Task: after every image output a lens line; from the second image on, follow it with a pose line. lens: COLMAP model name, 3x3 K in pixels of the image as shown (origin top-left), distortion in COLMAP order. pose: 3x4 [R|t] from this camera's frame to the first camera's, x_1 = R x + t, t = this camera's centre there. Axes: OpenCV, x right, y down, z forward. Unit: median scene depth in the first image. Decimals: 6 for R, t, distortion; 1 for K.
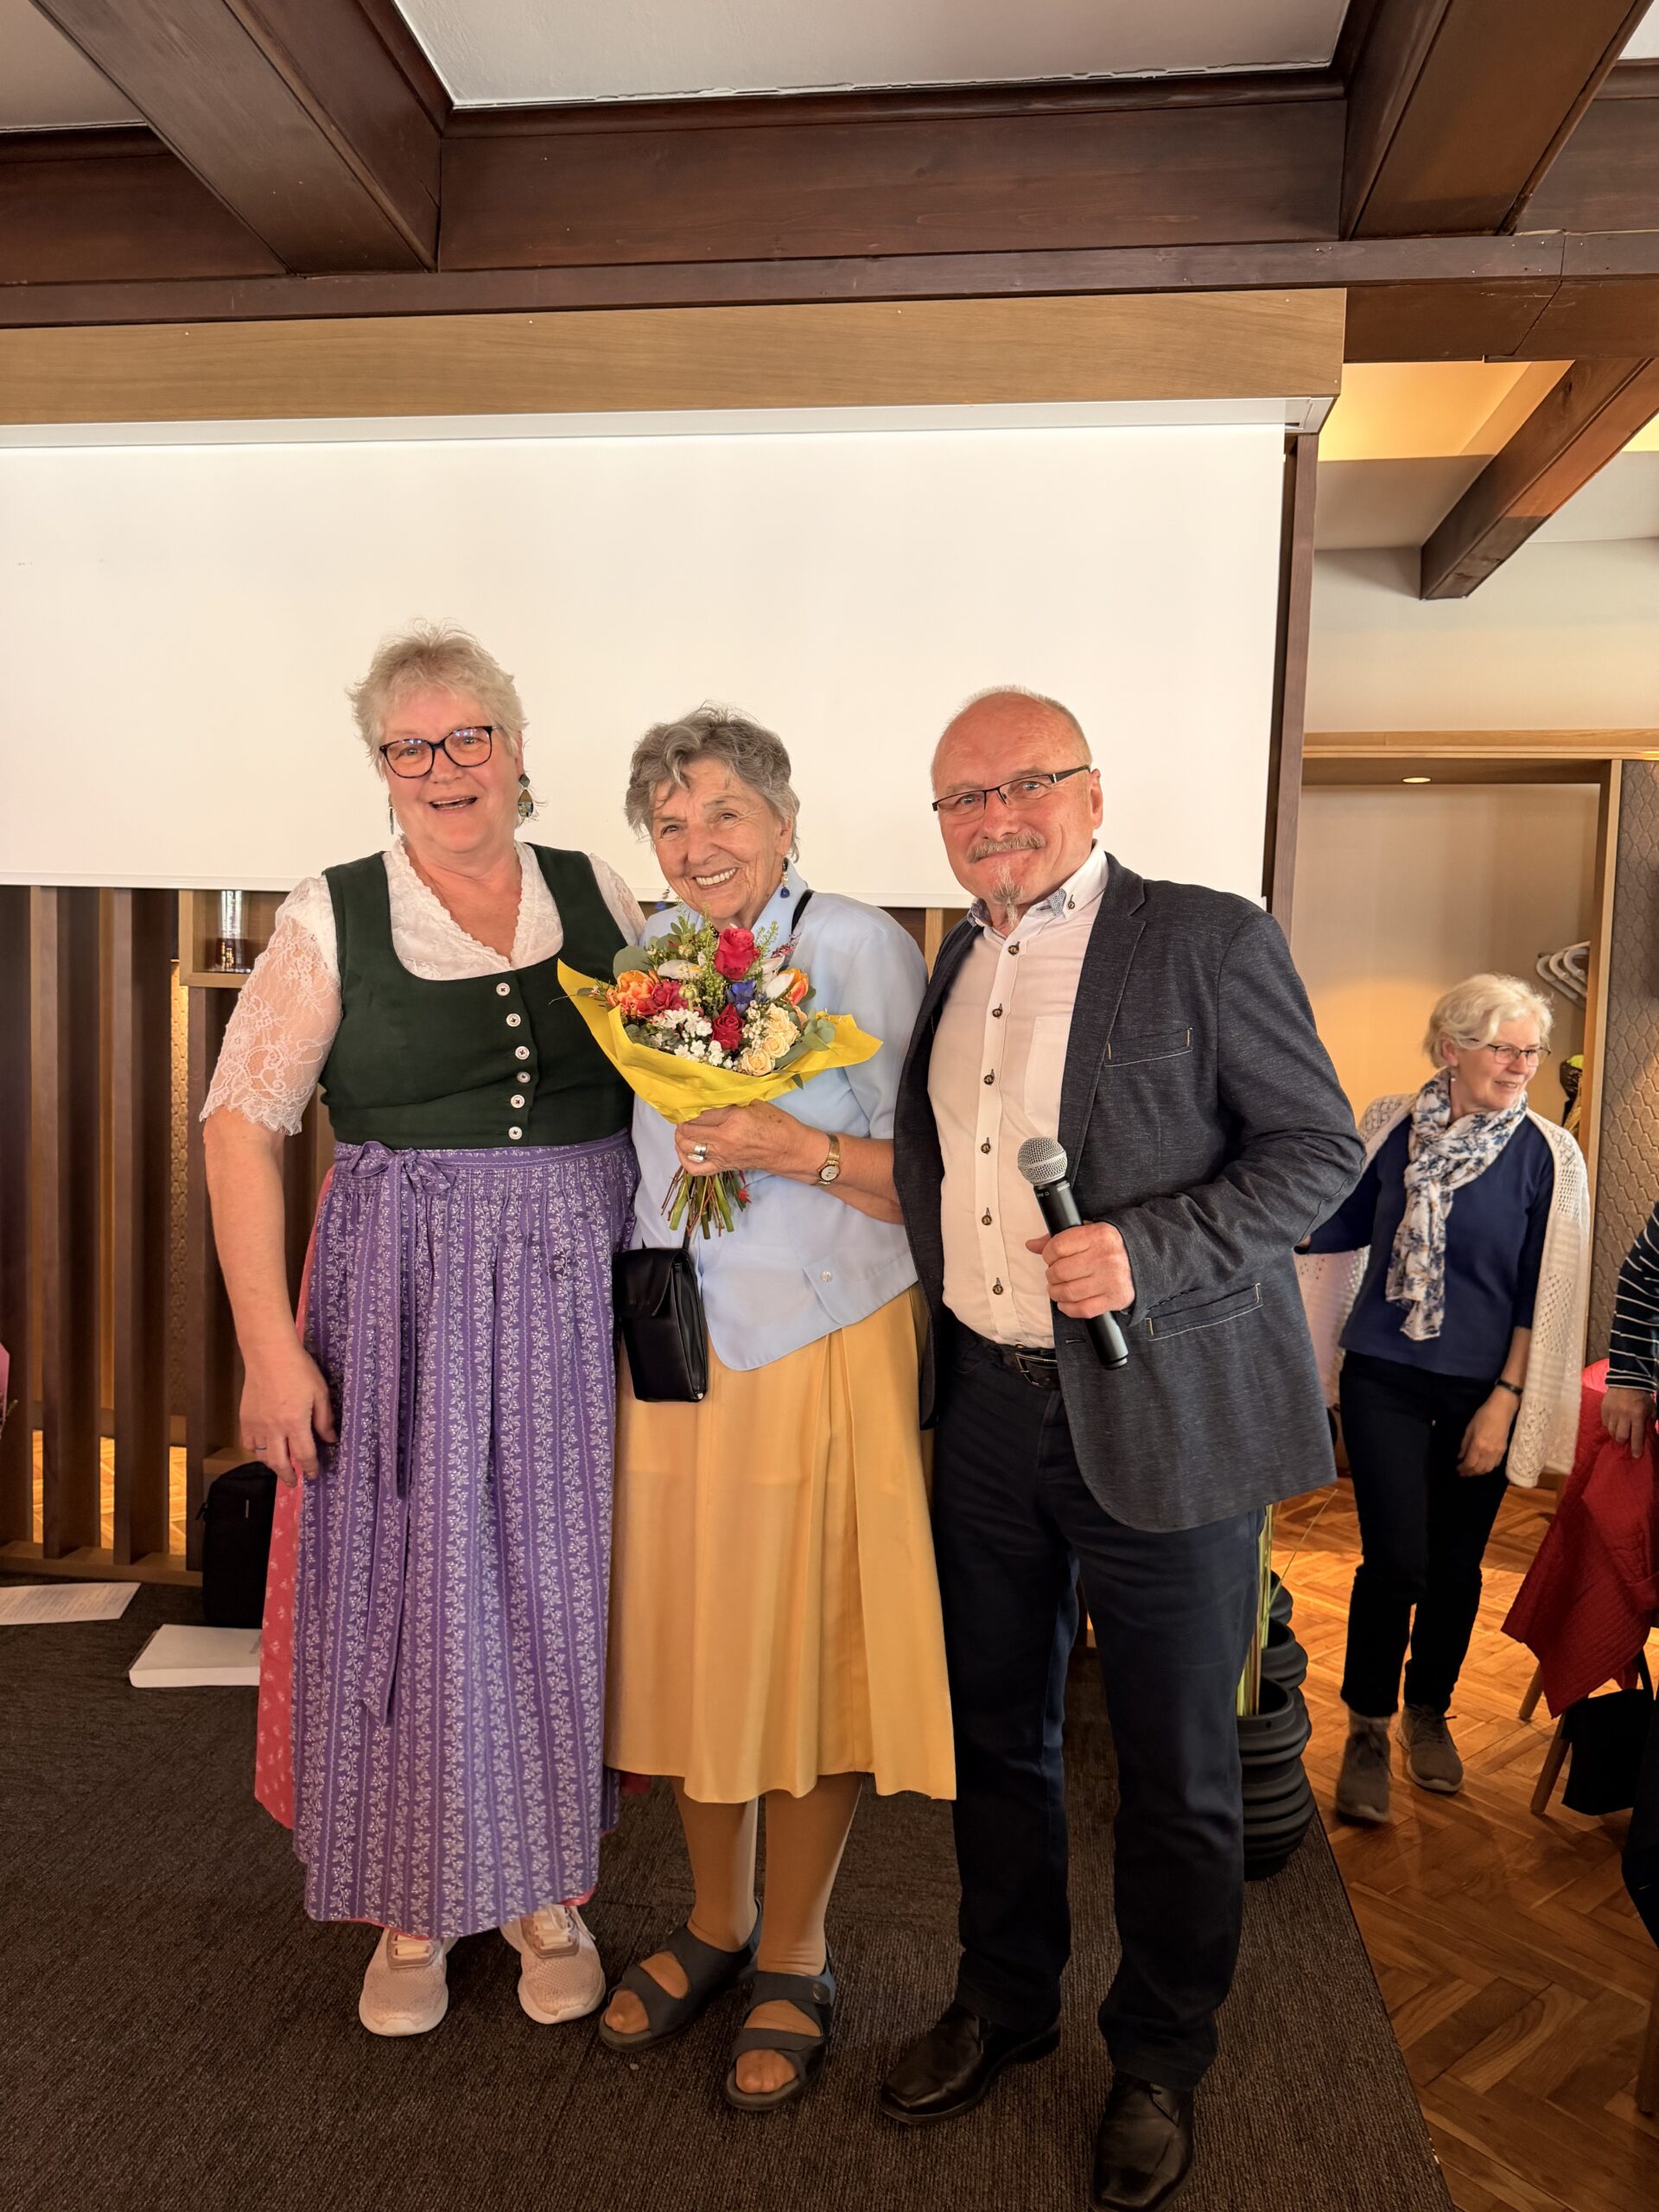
lens RADIAL K [[1583.9, 0, 819.5], [0, 1583.9, 1100.8], [0, 0, 1]] dist [0.014638, -0.015338]
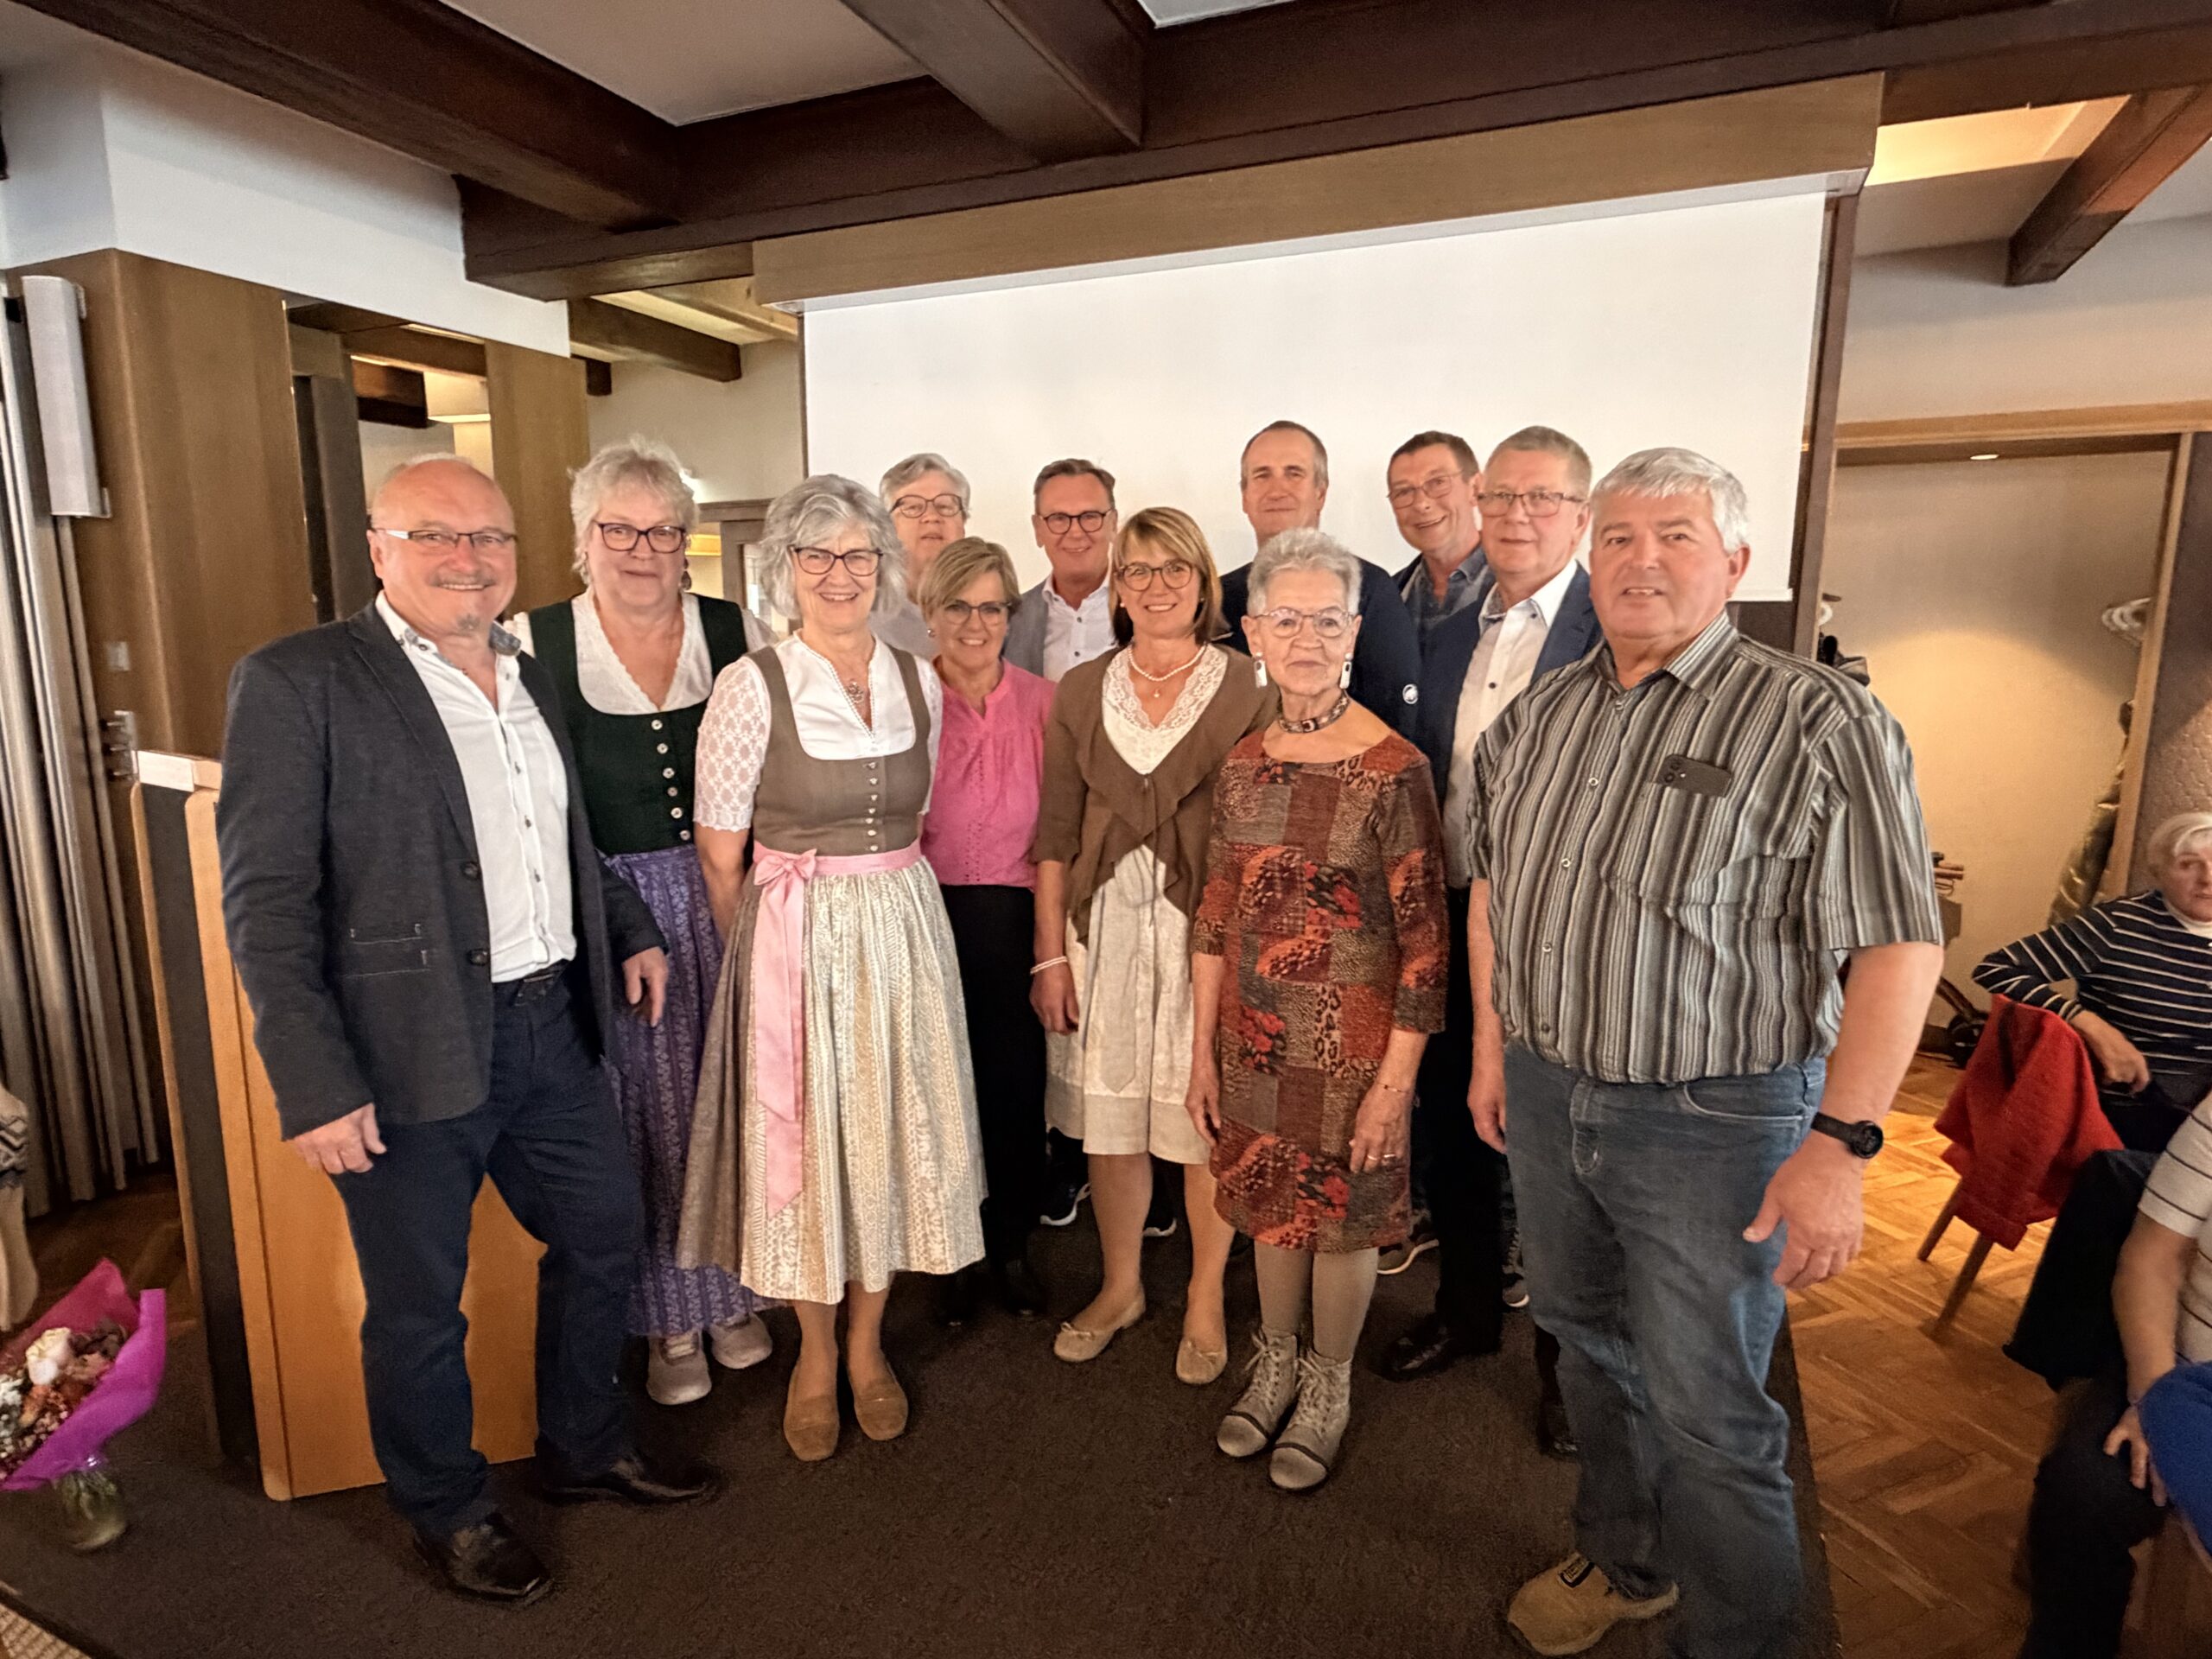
lens RADIAL K [[1250.6, 0, 1098.0], [0, 1250.6, 833.1], [0, 0, 1]] dist [-0.000310, 0.003267]
pose [[0.957767, 0.024292, -0.286516, 0.048919], [0.003498, 0.995367, 0.096085, -0.034900], [0.287523, -0.093029, 0.953245, -0.108423]]
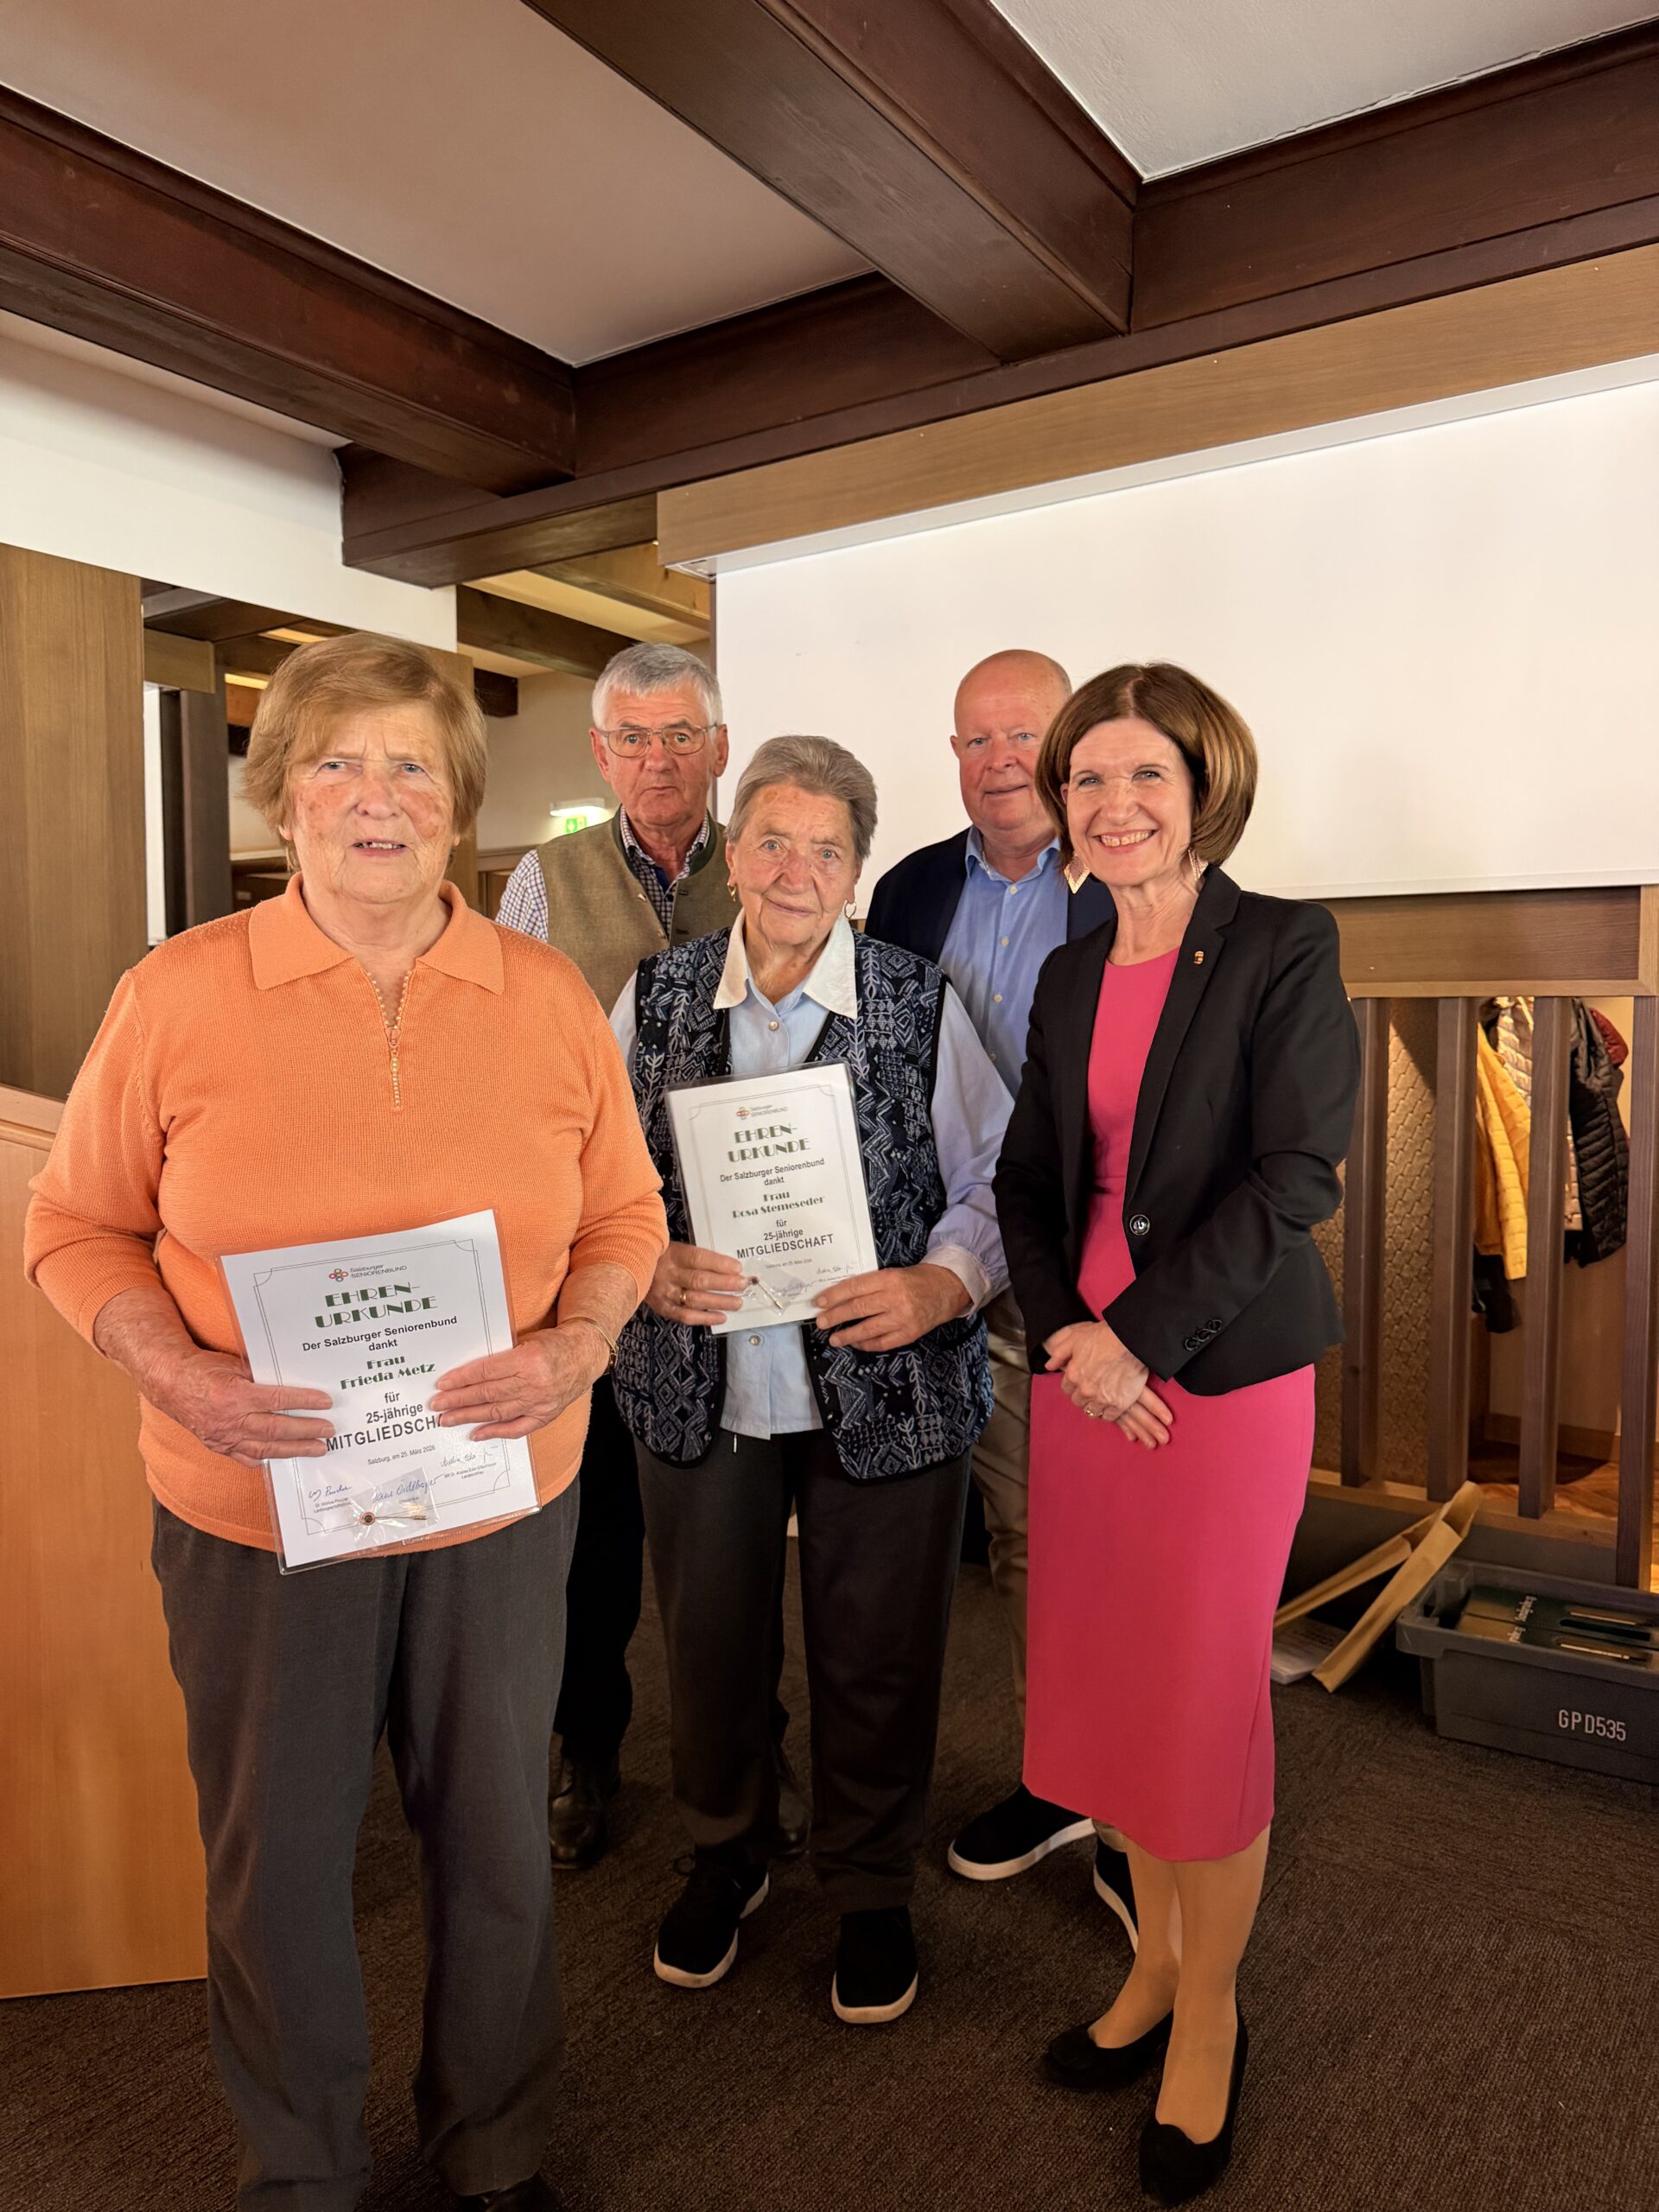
lens RADIAL K [[1583.9, 0, 829.5], [0, 1583.9, 1109.8], [0, 0, 1]] dist [0.014638, -0.015338]
pose [[0.888666, 0.000227, -0.458555, 0.076977], [-0.006630, 0.999902, -0.012352, 0.024826], [0.458507, 0.014017, 0.888580, -0.055699]]
